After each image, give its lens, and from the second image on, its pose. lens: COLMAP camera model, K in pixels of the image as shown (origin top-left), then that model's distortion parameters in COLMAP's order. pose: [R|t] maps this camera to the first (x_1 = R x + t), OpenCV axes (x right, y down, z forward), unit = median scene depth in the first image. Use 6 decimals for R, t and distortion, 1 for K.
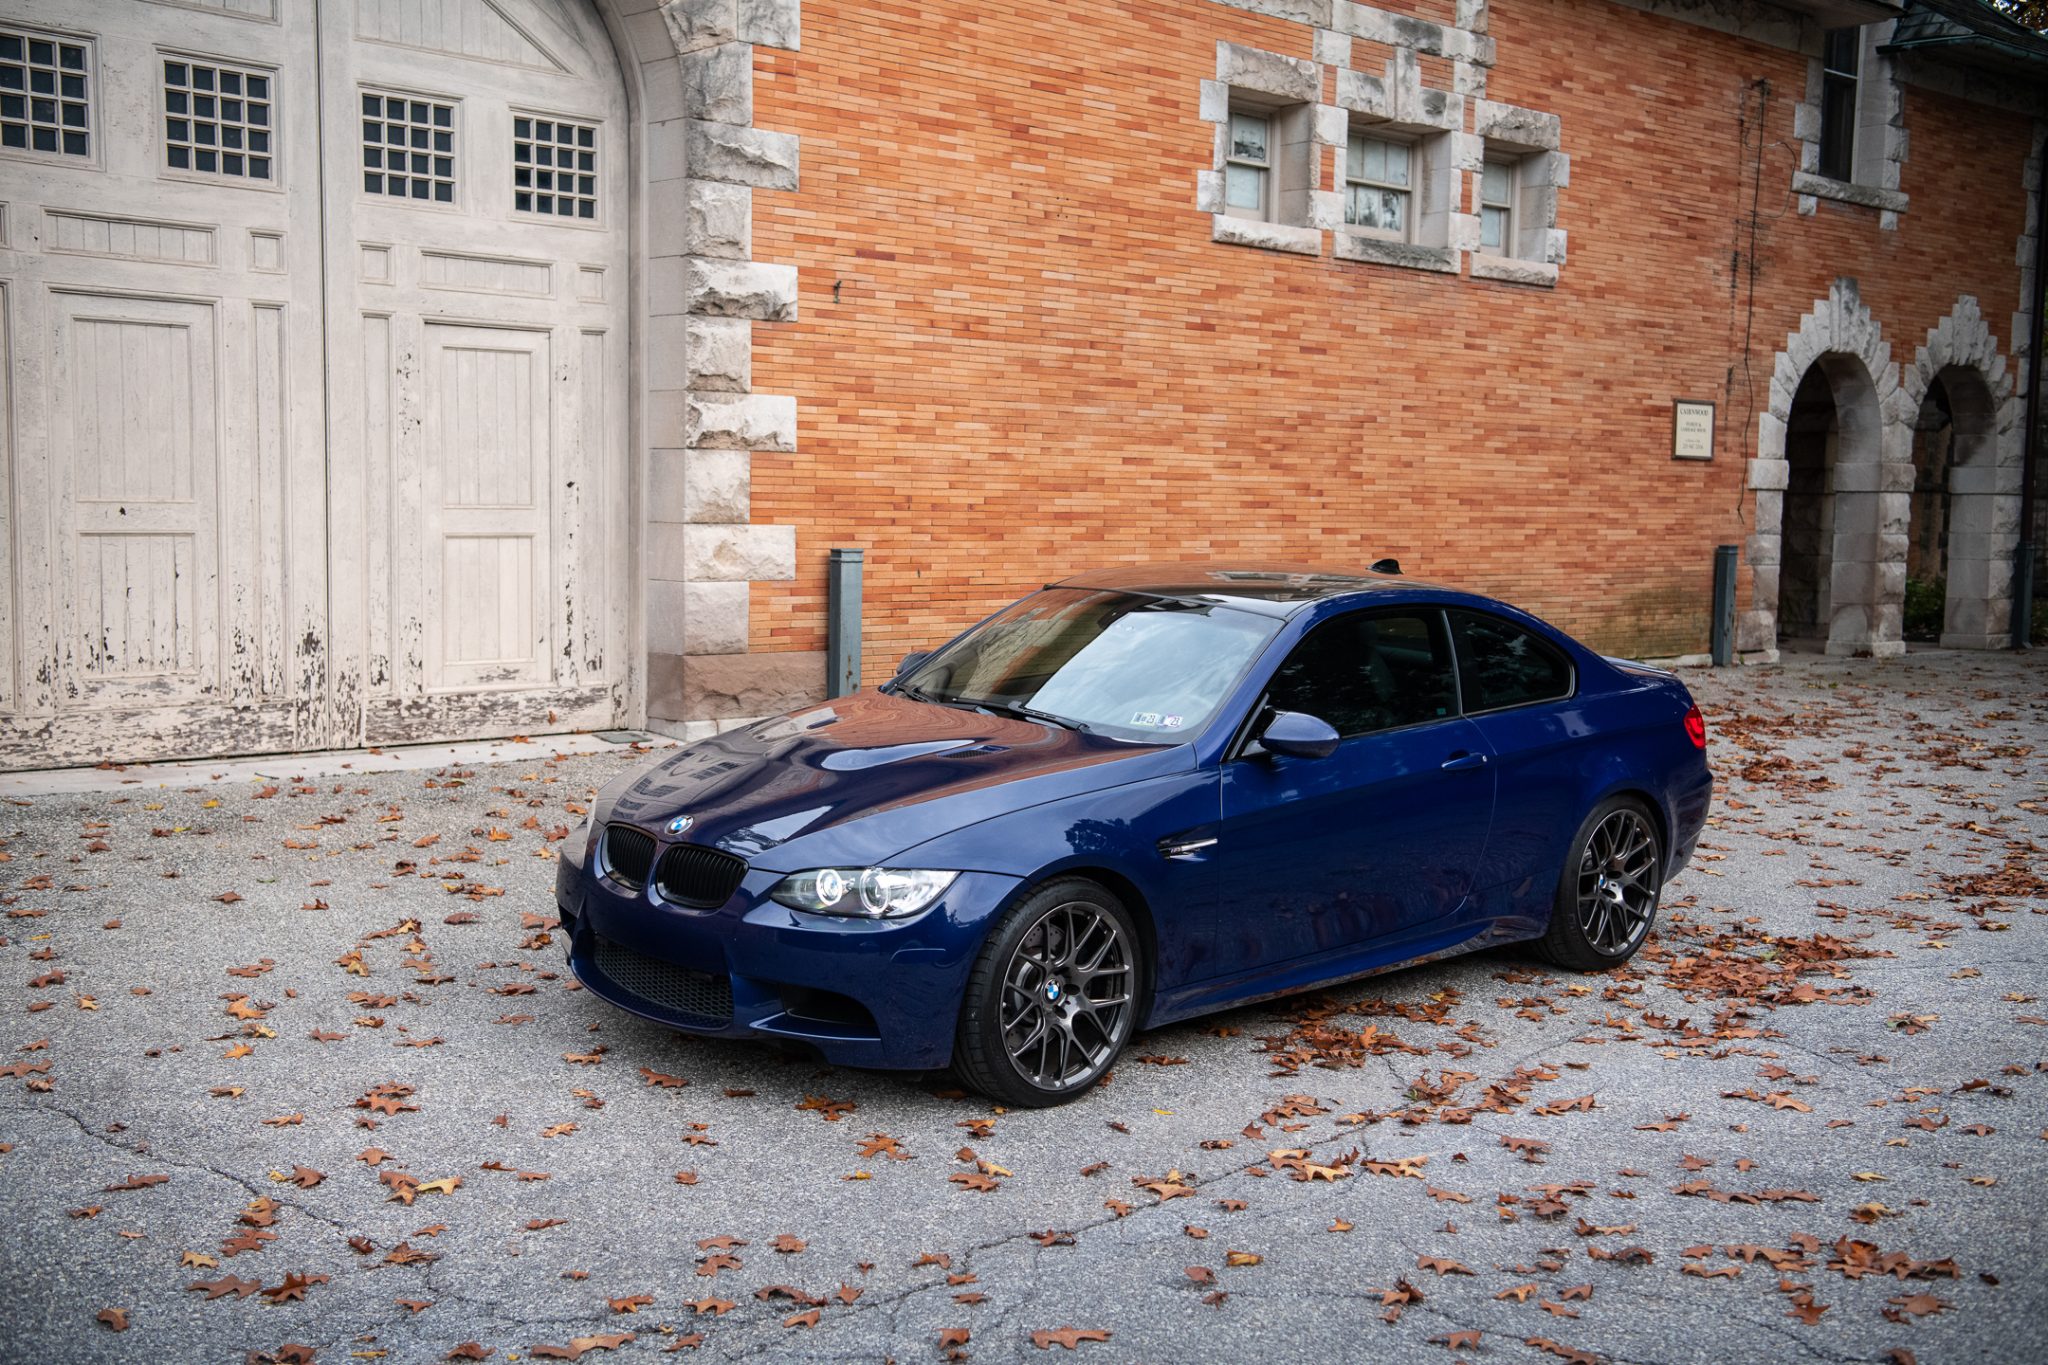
lens RADIAL K [[2342.6, 0, 1025.1], [0, 2342.6, 686.7], [0, 0, 1]] dist [0.053559, 0.163053]
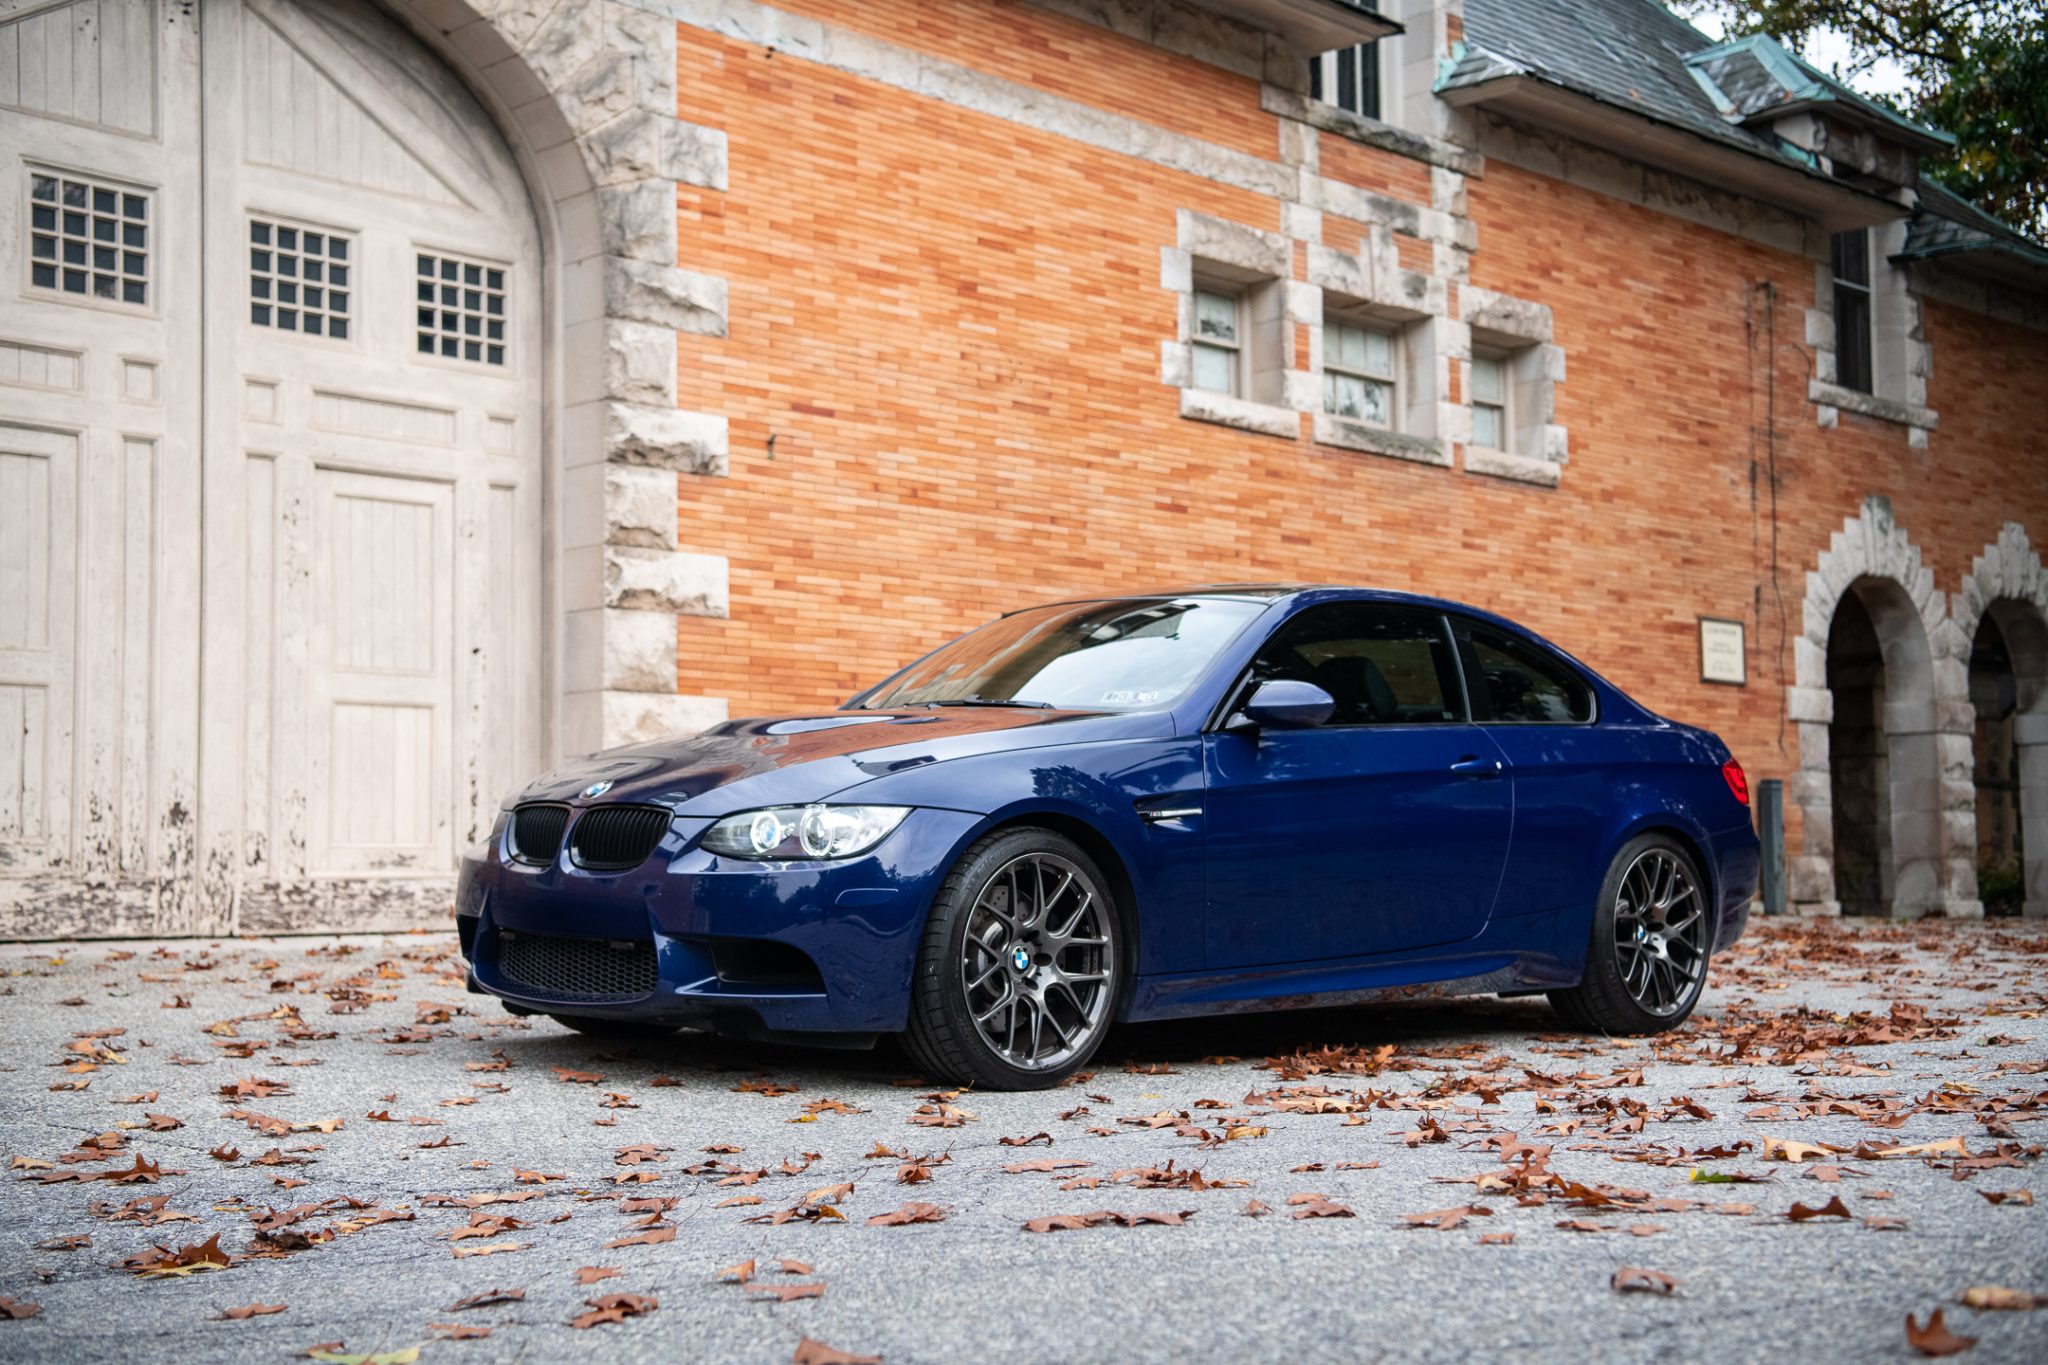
lens RADIAL K [[2628.2, 0, 1024.0], [0, 2628.2, 682.5], [0, 0, 1]] dist [0.101556, 0.238111]
pose [[0.999529, -0.026734, 0.015080, 0.000360], [0.028862, 0.985816, -0.165327, 0.096312], [-0.010446, 0.165685, 0.986123, 0.003559]]
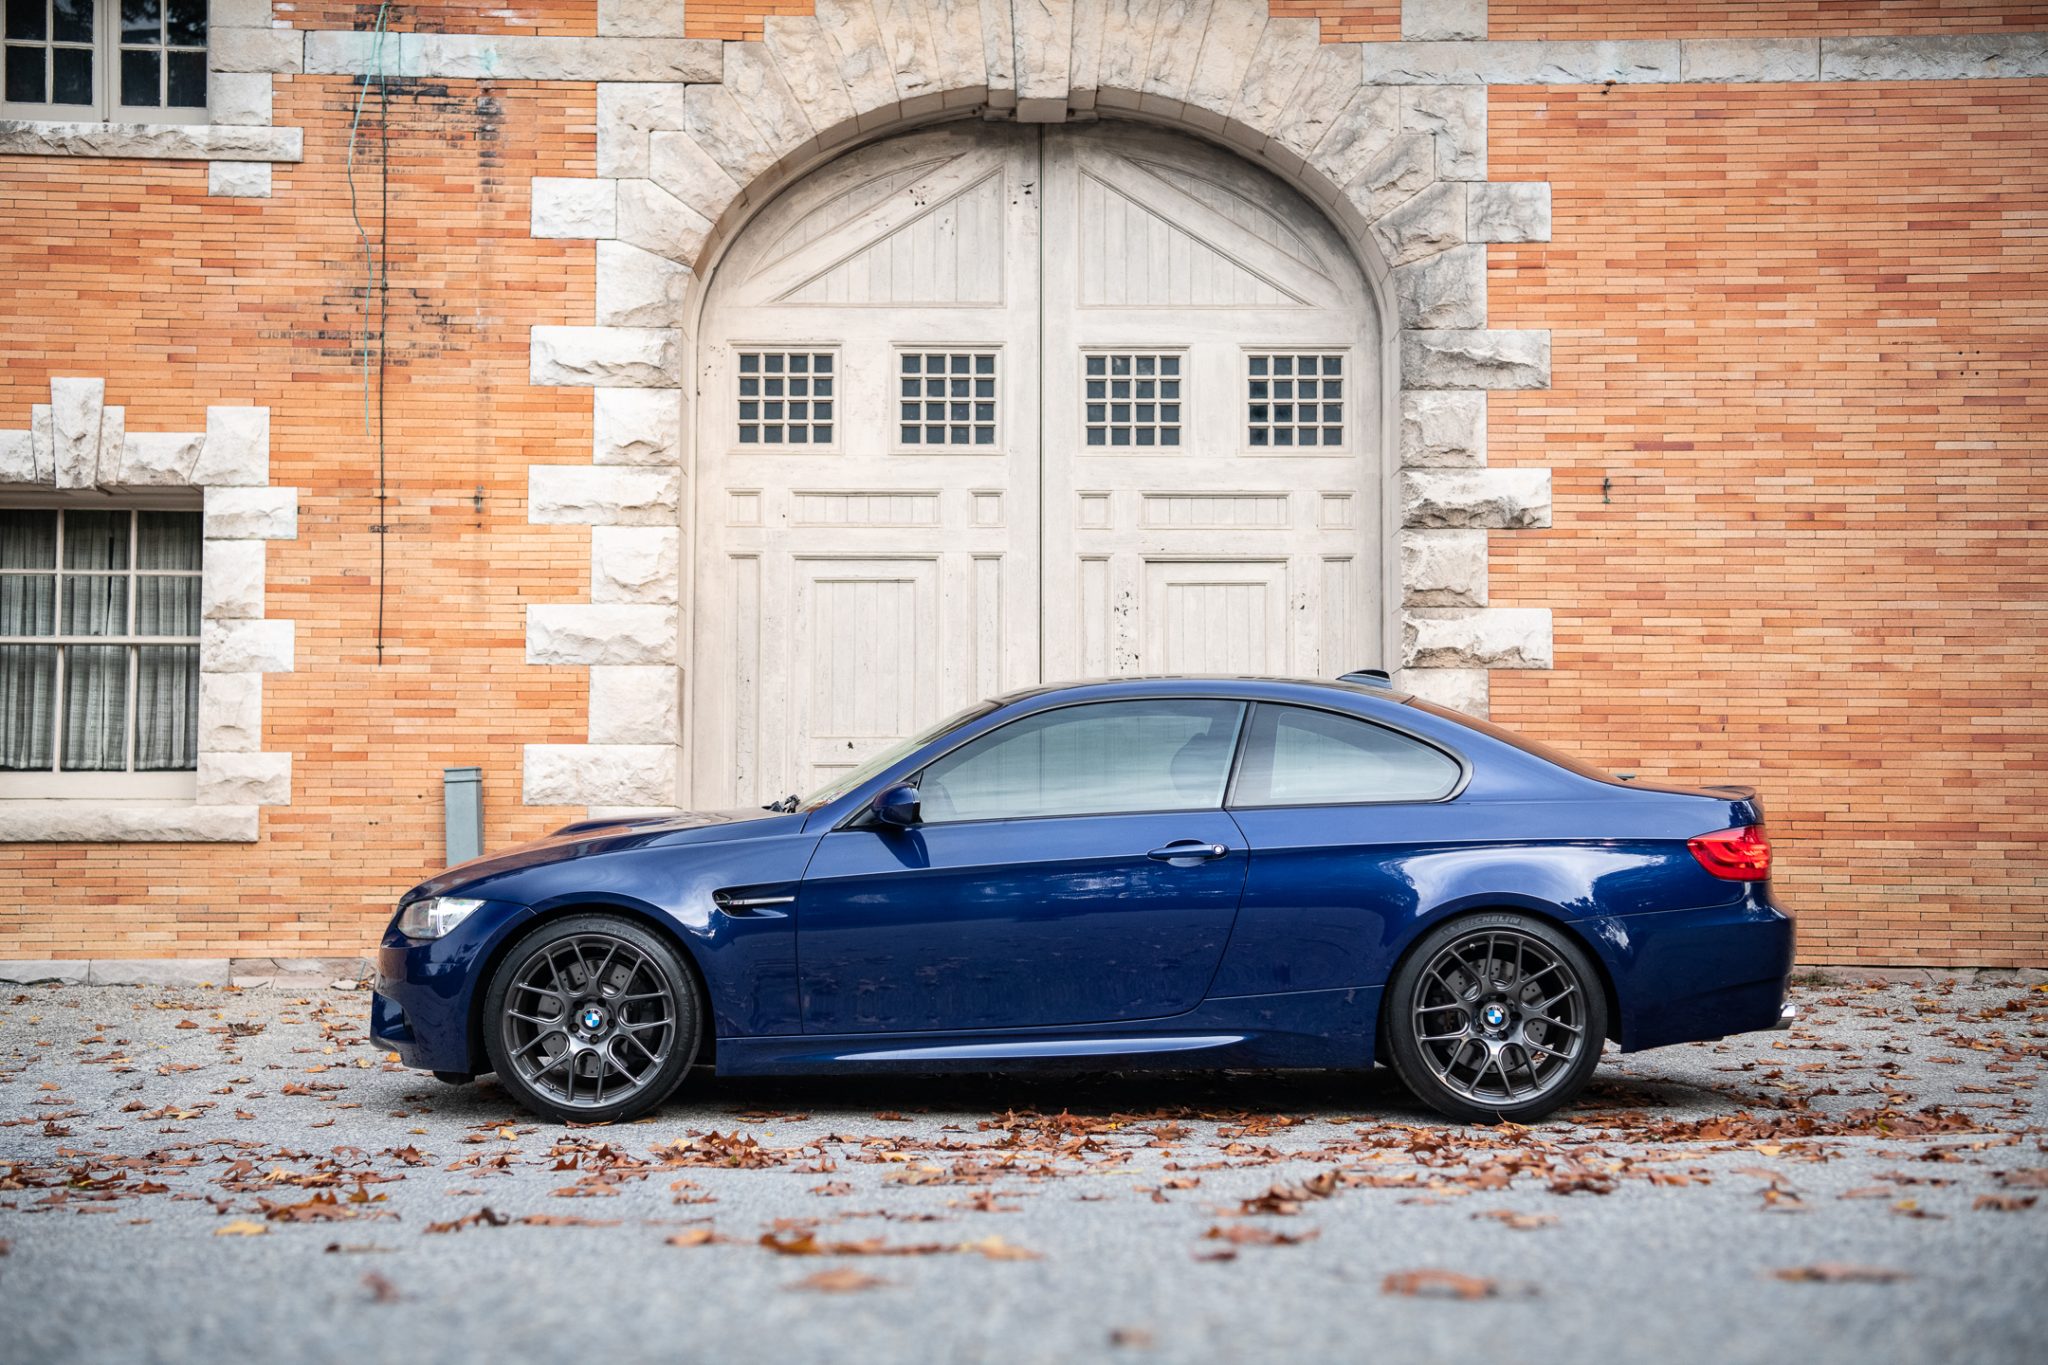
lens RADIAL K [[2984.6, 0, 1024.0], [0, 2984.6, 682.5], [0, 0, 1]] dist [0.152340, 0.326760]
pose [[0.713887, -0.069995, -0.696753, 0.569188], [-0.048159, 0.987729, -0.148570, 0.087933], [0.698603, 0.139617, 0.701756, 0.046679]]
